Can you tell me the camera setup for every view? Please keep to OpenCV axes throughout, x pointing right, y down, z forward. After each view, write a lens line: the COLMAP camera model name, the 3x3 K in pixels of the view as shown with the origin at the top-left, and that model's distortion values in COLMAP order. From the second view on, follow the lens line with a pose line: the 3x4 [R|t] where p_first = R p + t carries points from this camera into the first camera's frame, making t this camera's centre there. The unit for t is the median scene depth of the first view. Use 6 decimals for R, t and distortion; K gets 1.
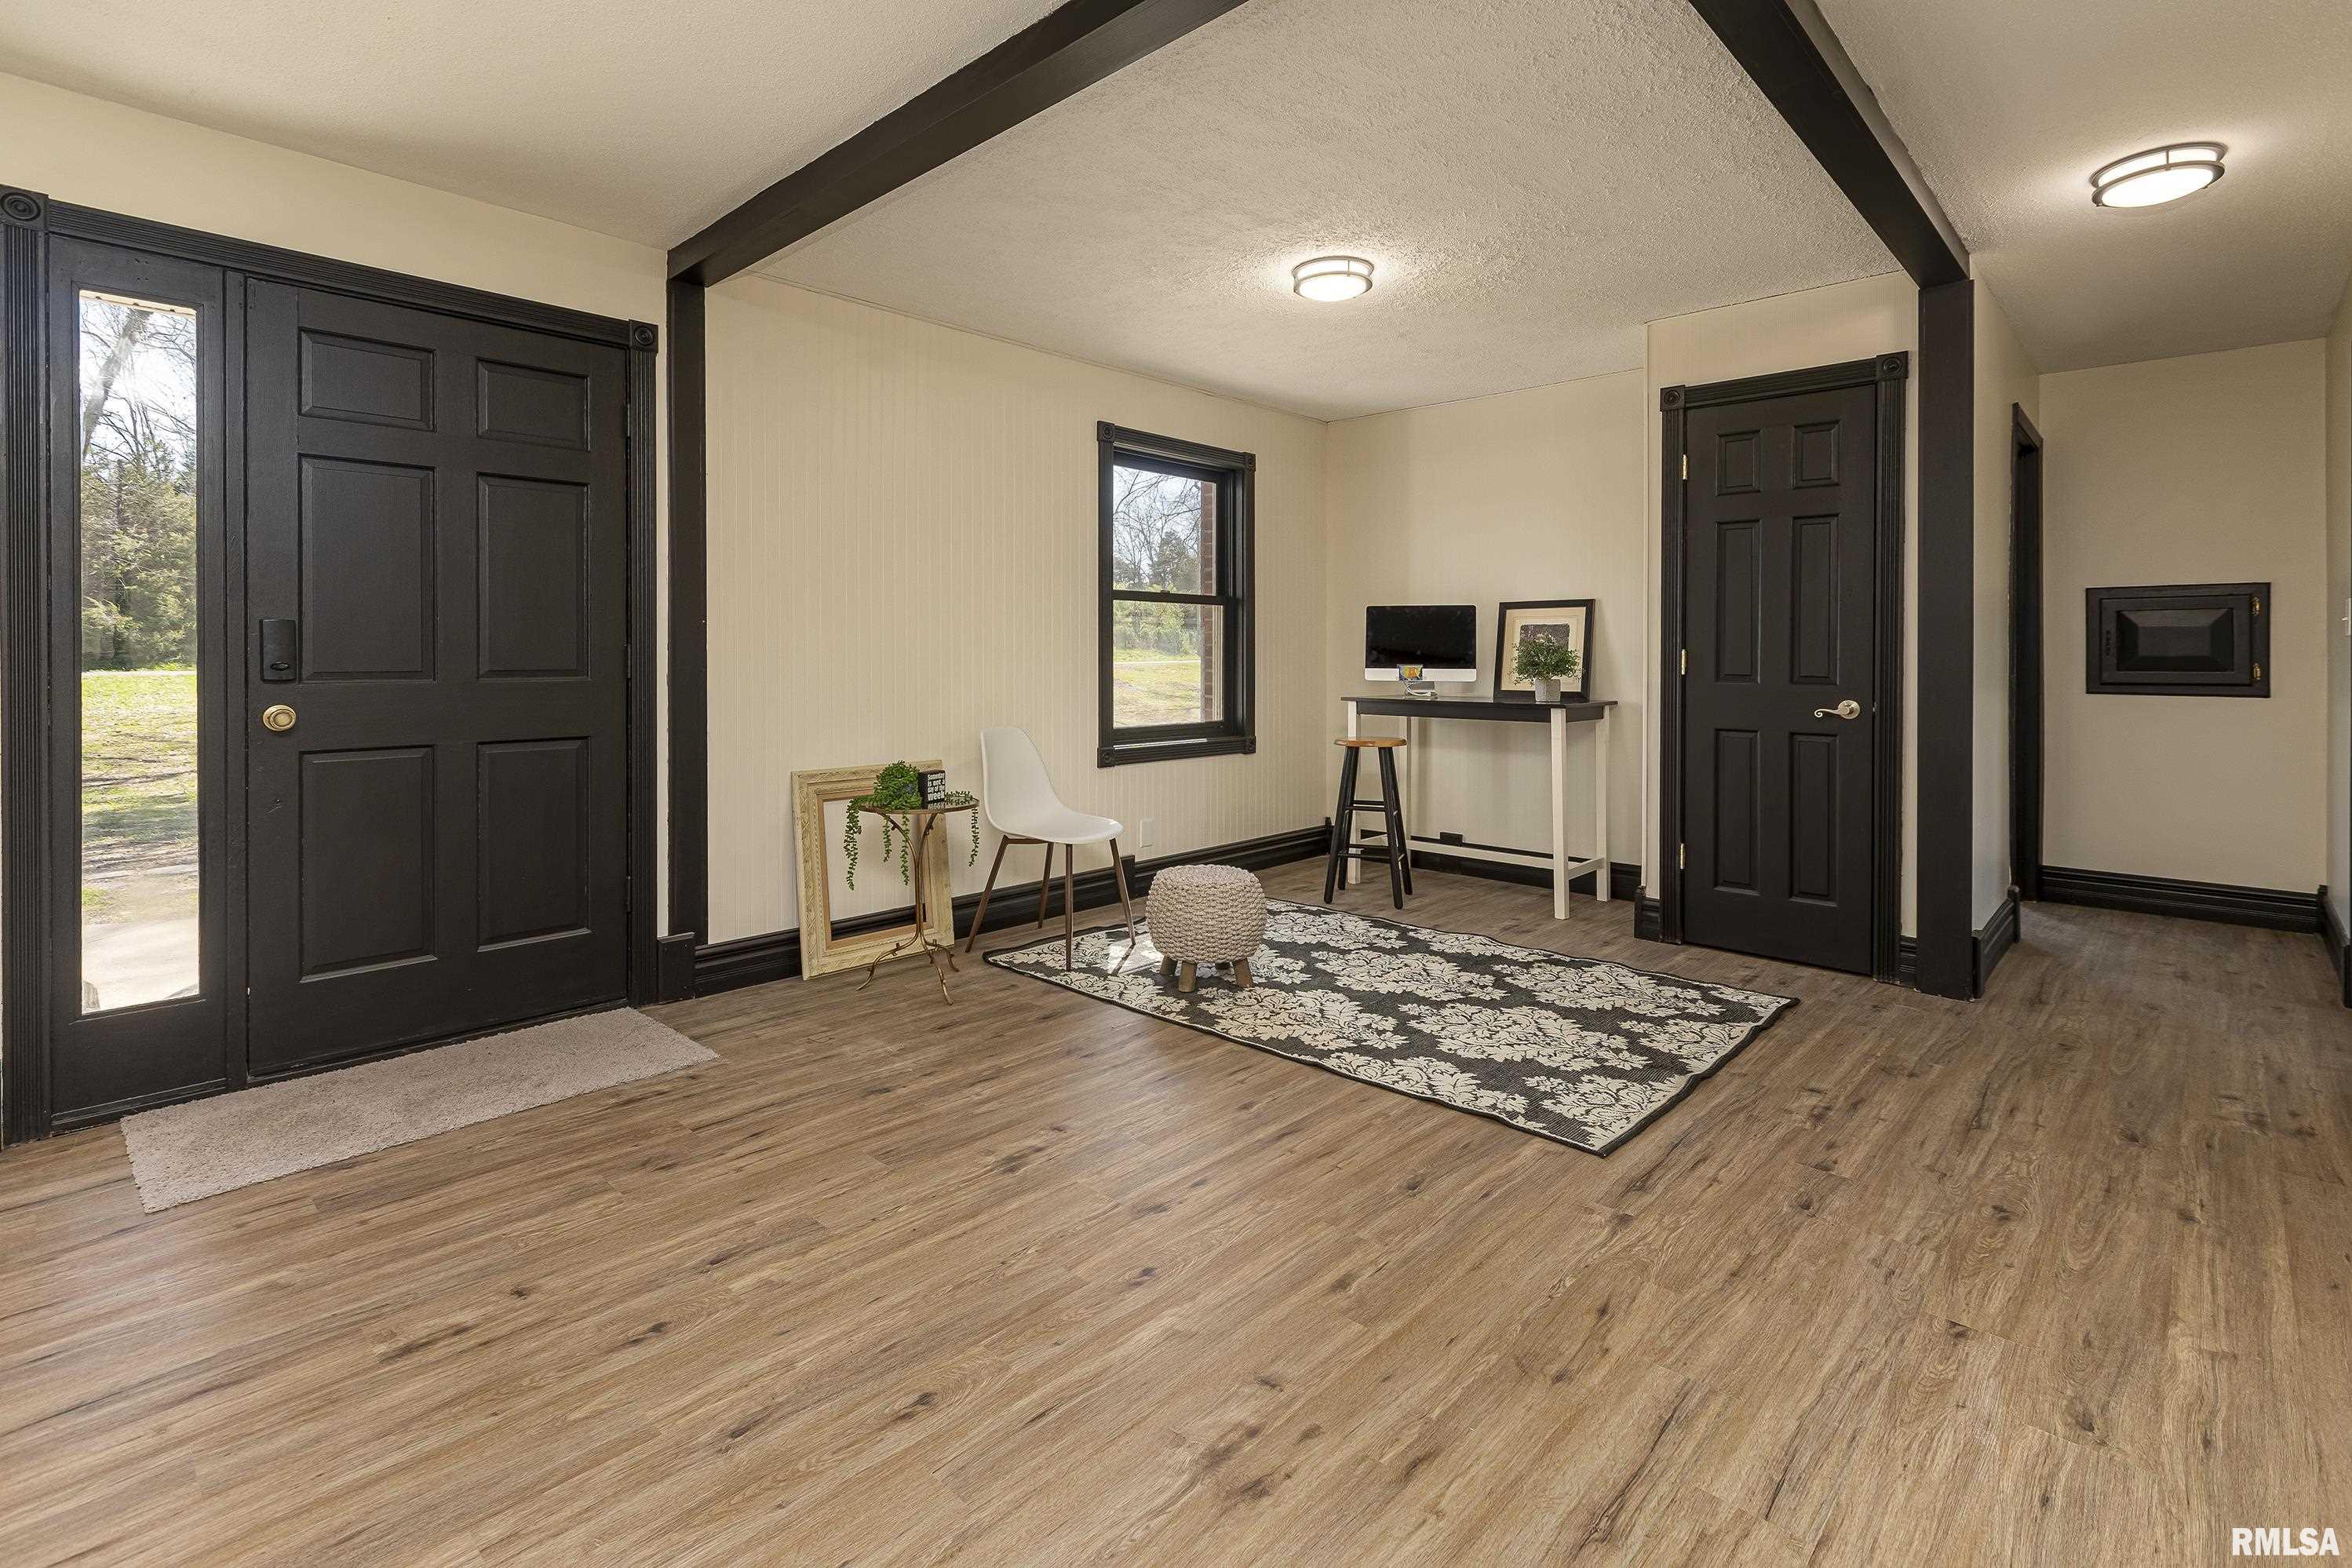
lens RADIAL K [[1085.6, 0, 1148.8], [0, 1085.6, 646.9], [0, 0, 1]] dist [-0.000604, -0.001876]
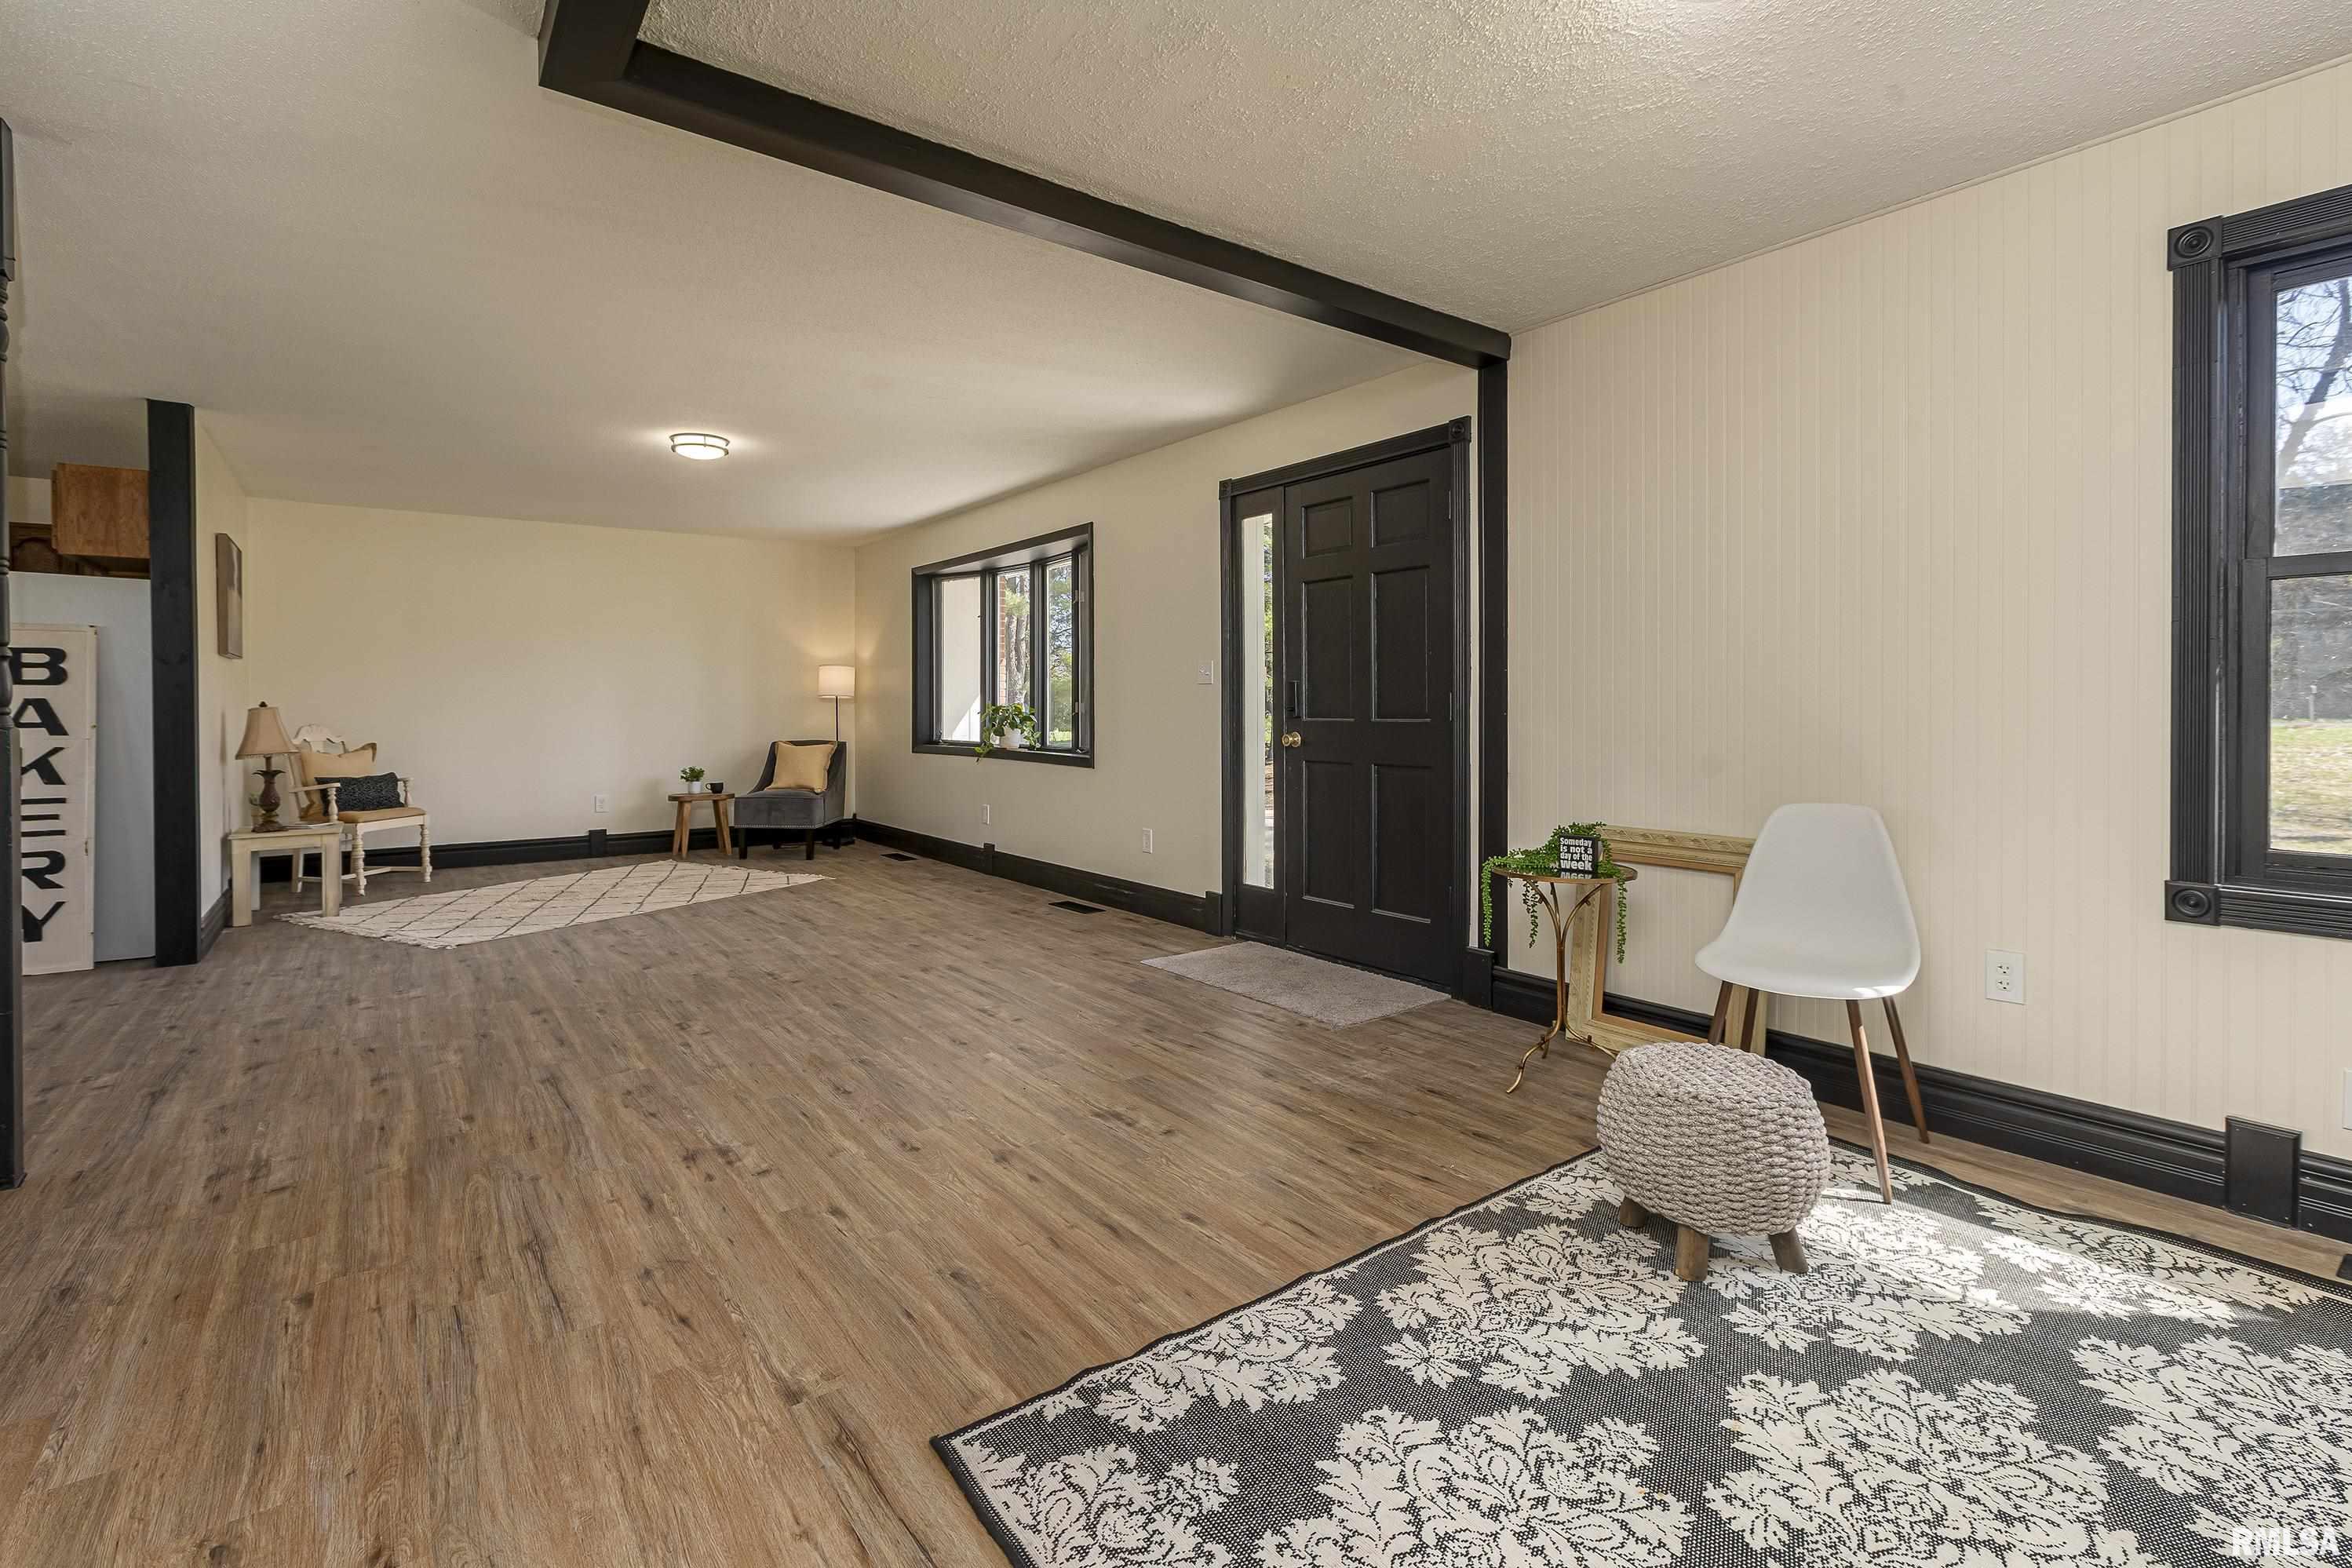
lens RADIAL K [[1085.6, 0, 1169.3], [0, 1085.6, 701.4], [0, 0, 1]] dist [-0.000604, -0.001876]
pose [[-0.166884, -0.005313, -0.985962, 0.798788], [0.012675, 0.999891, -0.007534, 0.014770], [0.985895, -0.013754, -0.166798, 0.953196]]
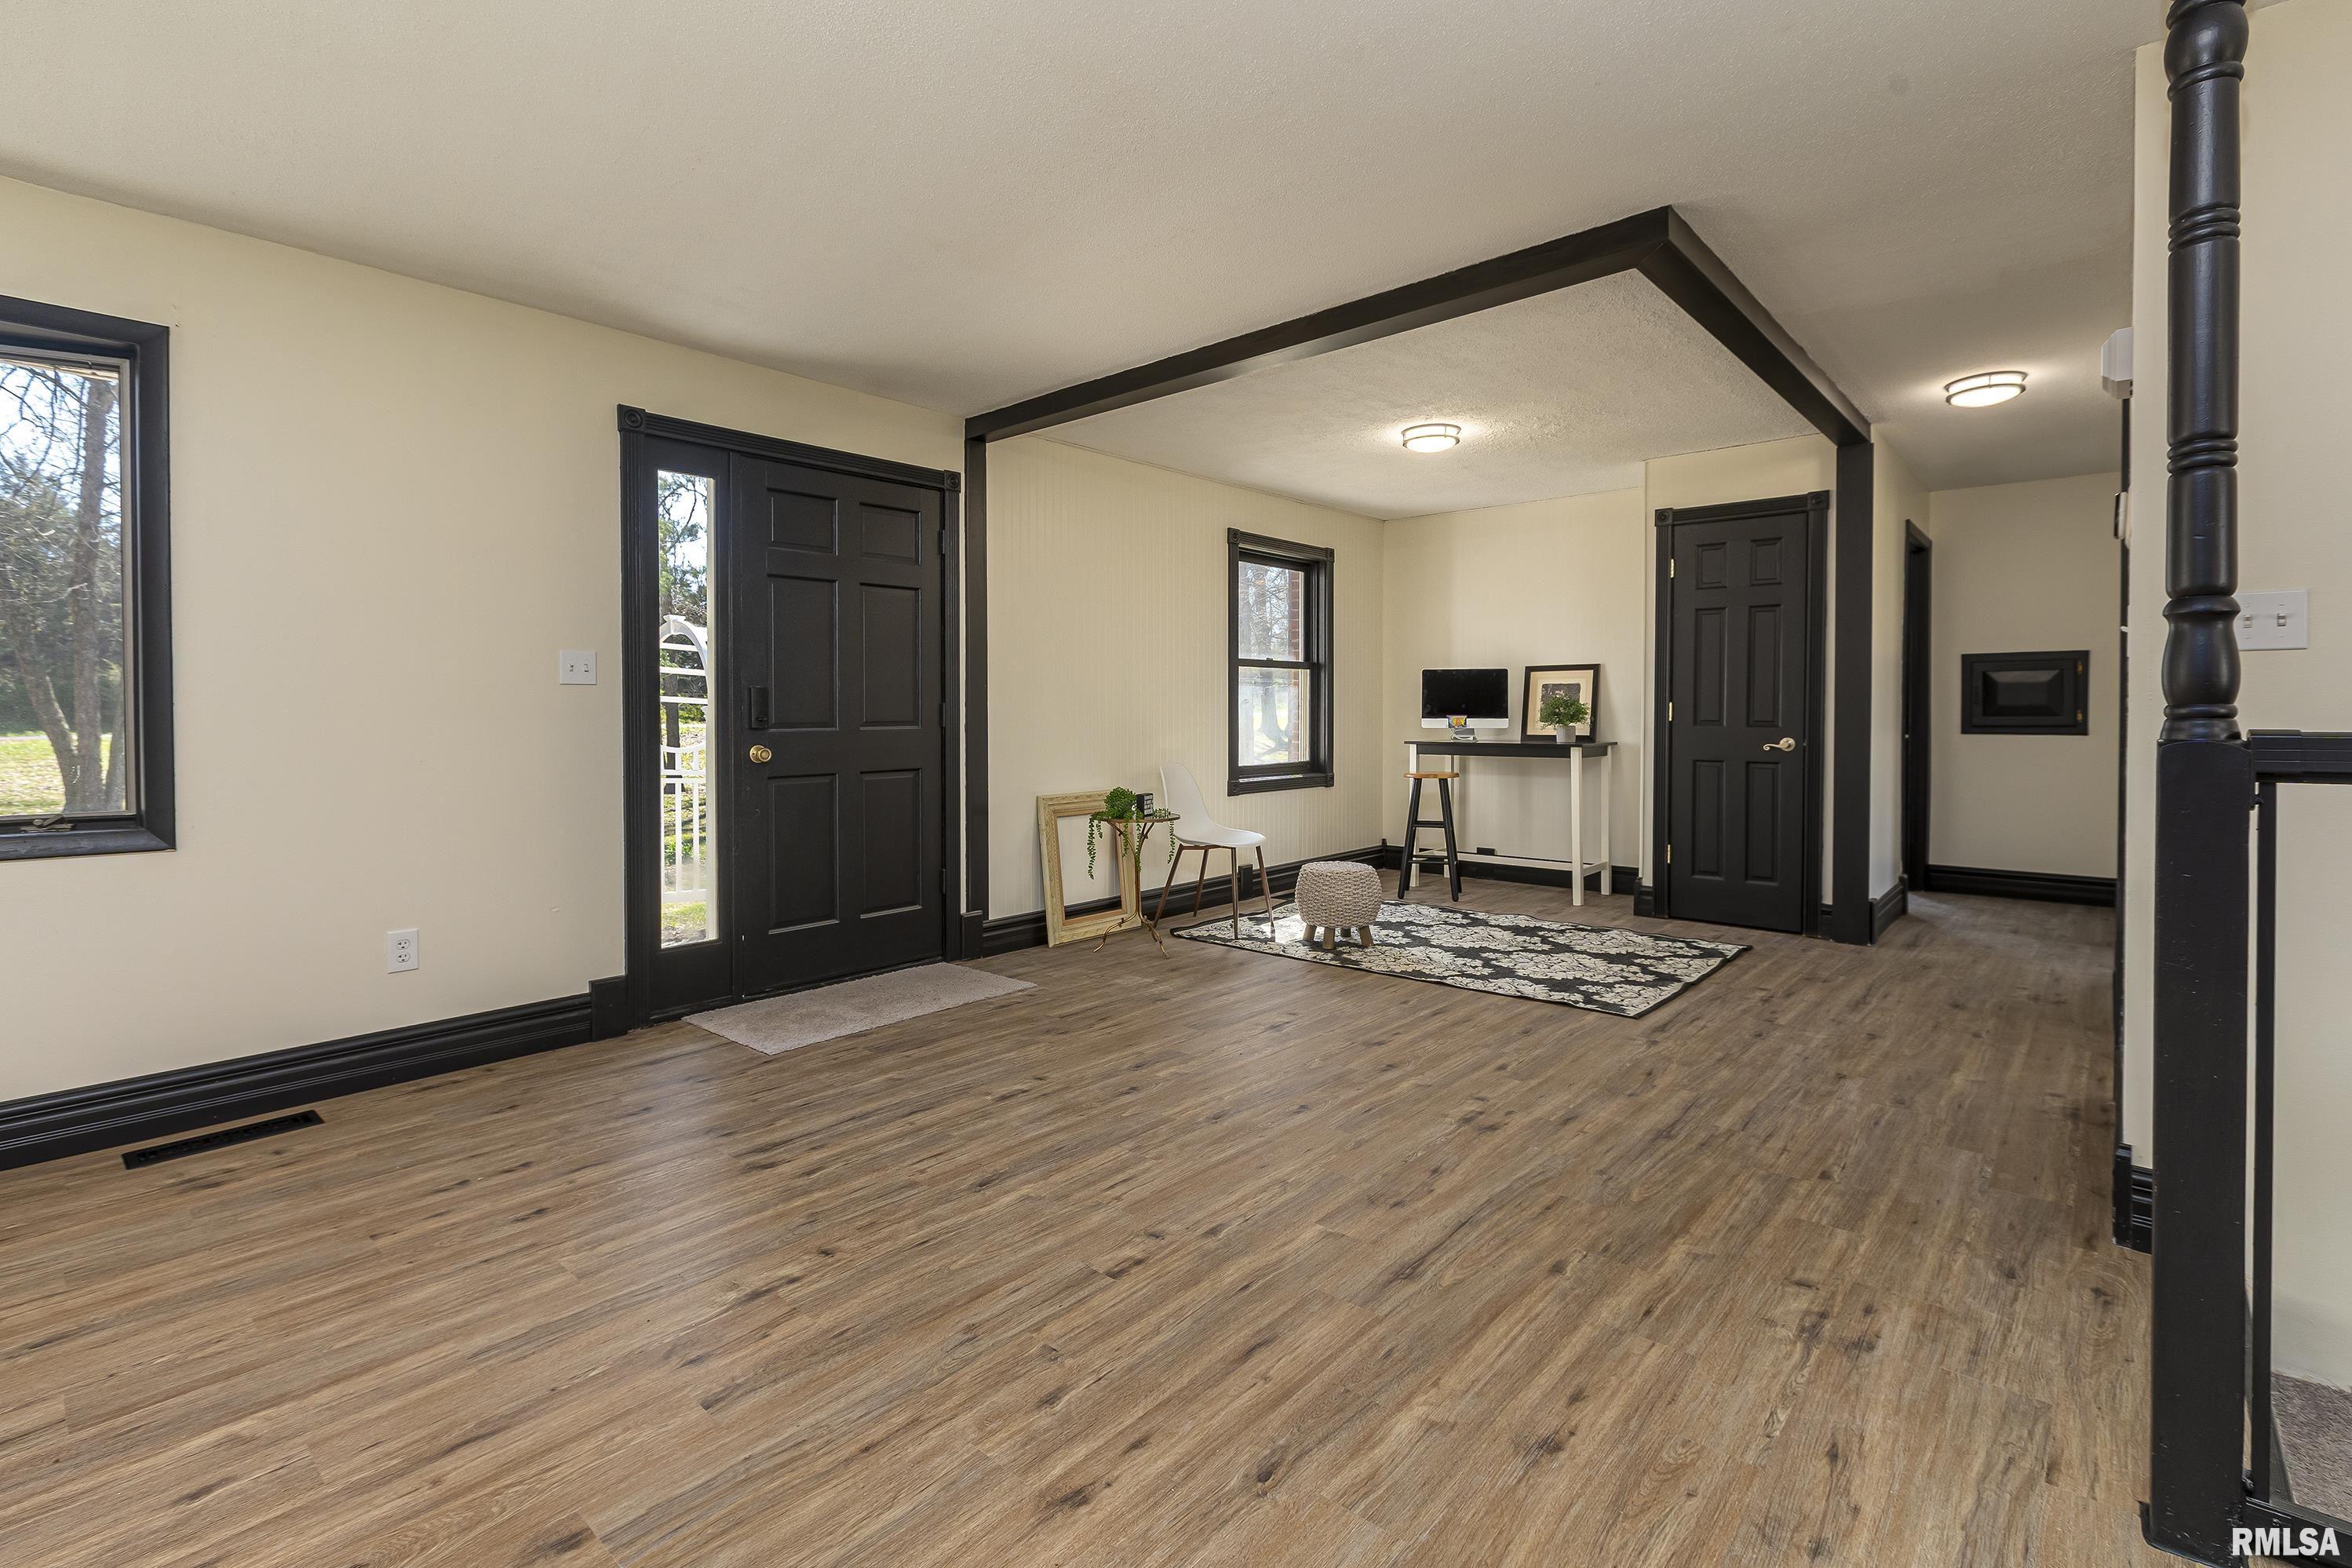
lens RADIAL K [[1085.6, 0, 1179.6], [0, 1085.6, 724.6], [0, 0, 1]] dist [-0.000604, -0.001876]
pose [[0.998247, -0.006654, 0.058808, -0.263060], [0.005483, 0.999784, 0.020044, -0.000729], [-0.058928, -0.019686, 0.998068, -0.419731]]
